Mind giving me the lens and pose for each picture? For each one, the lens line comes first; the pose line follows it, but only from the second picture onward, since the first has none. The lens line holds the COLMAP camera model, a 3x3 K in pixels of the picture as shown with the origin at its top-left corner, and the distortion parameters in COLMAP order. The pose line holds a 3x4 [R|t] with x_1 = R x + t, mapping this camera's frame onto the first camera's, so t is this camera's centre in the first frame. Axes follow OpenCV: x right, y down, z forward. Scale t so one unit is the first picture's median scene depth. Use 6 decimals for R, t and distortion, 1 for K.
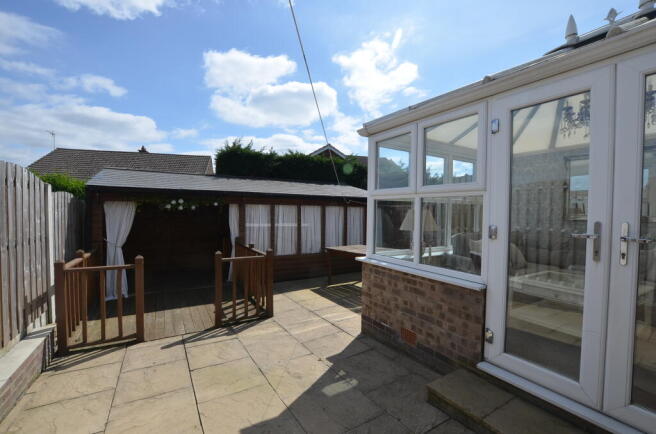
lens RADIAL K [[292.7, 0, 328.7], [0, 292.7, 217.4], [0, 0, 1]] dist [-0.029252, 0.002267]
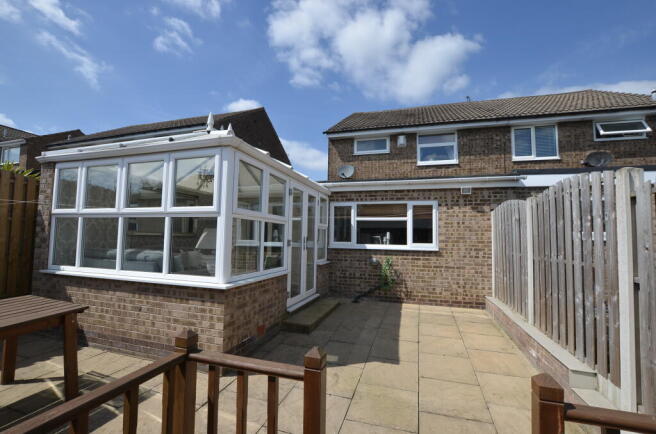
lens RADIAL K [[292.7, 0, 326.2], [0, 292.7, 217.4], [0, 0, 1]] dist [-0.029252, 0.002267]
pose [[-0.674130, 0.020125, 0.738338, -0.934131], [-0.013570, 0.999123, -0.039623, -0.039071], [-0.738488, -0.036730, -0.673265, 1.795862]]
